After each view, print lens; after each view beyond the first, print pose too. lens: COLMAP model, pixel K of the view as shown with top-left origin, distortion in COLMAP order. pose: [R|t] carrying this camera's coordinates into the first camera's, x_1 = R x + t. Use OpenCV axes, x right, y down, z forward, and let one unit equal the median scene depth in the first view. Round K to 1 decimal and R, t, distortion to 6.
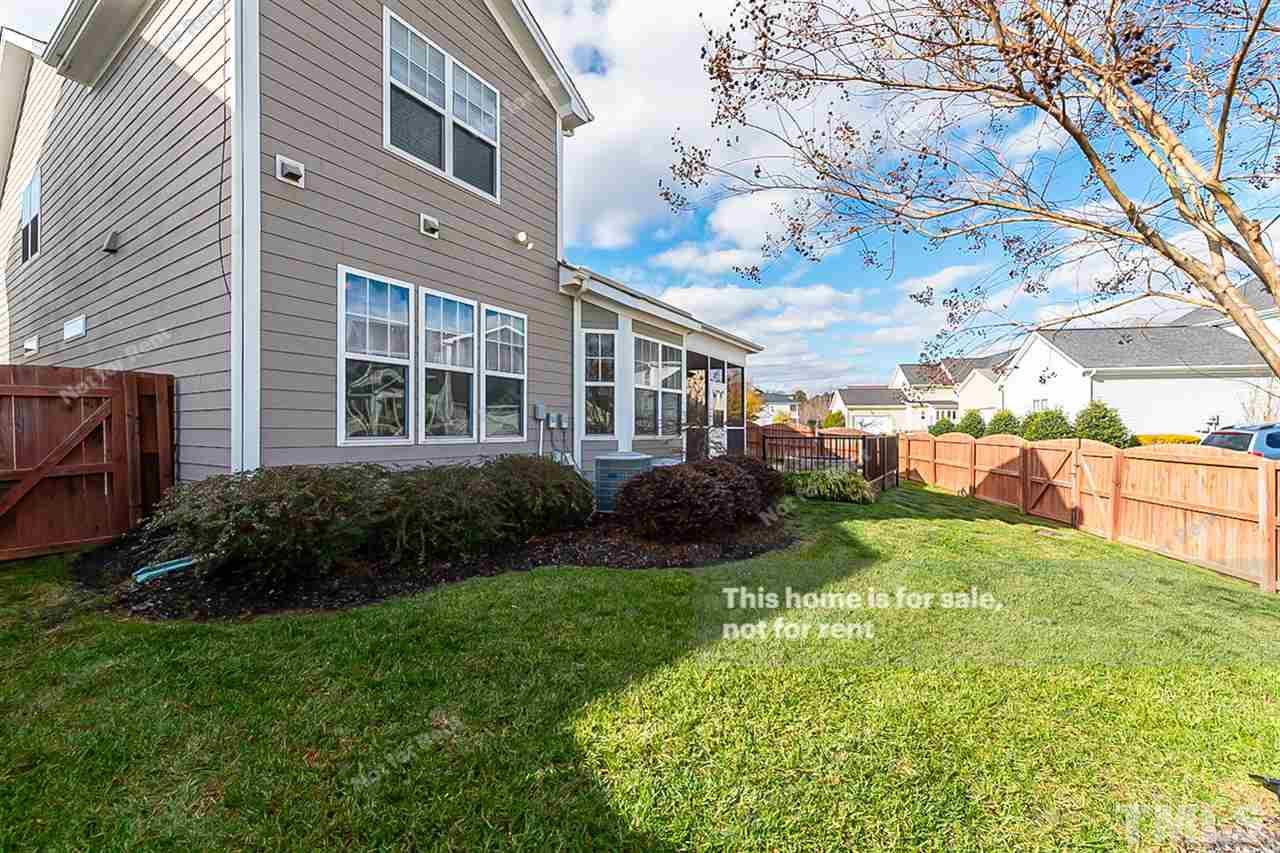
lens RADIAL K [[500.6, 0, 647.8], [0, 500.6, 432.6], [0, 0, 1]] dist [0.013112, -0.000154]
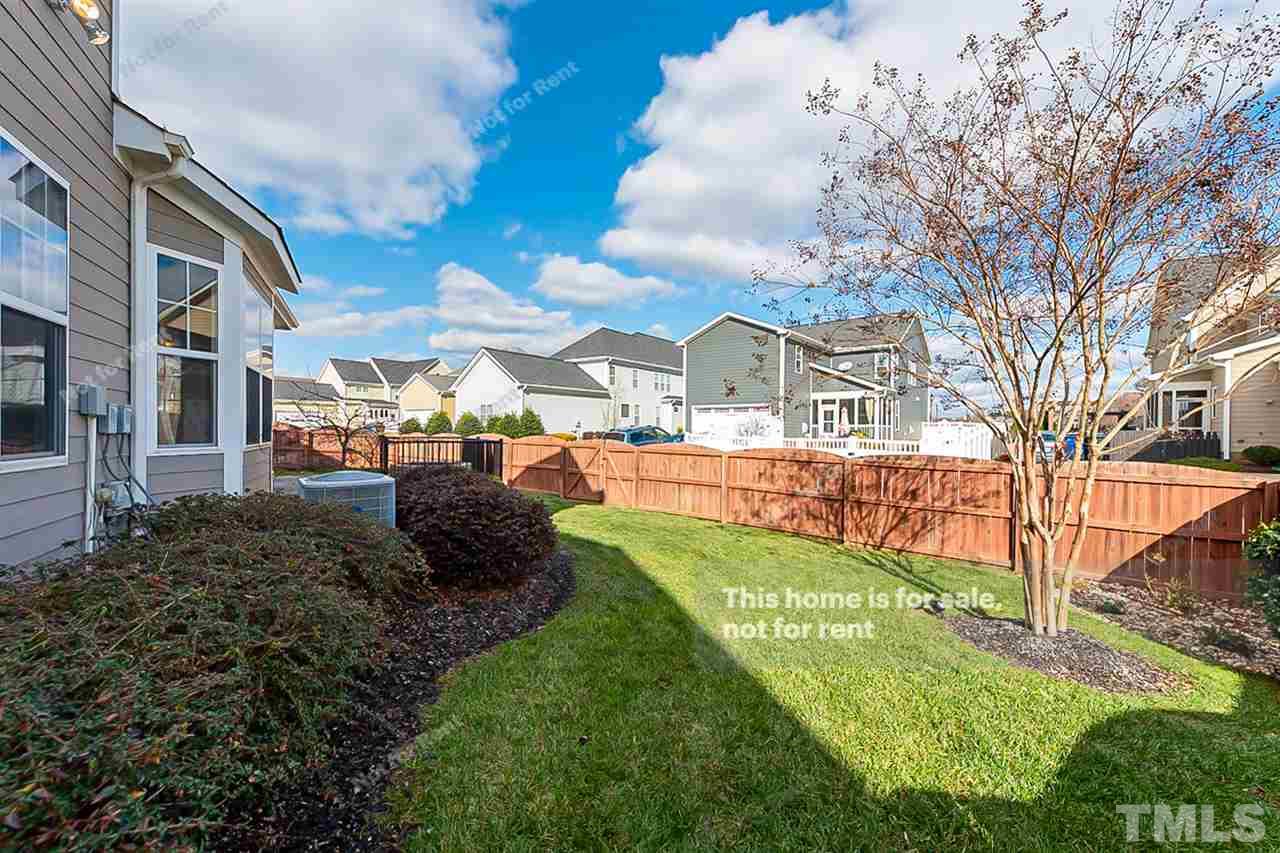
lens RADIAL K [[500.6, 0, 647.0], [0, 500.6, 430.0], [0, 0, 1]] dist [0.013112, -0.000154]
pose [[0.476536, 0.003396, 0.879148, -0.297521], [-0.002726, 0.999993, -0.002385, -0.010594], [-0.879150, -0.001261, 0.476543, 0.247805]]
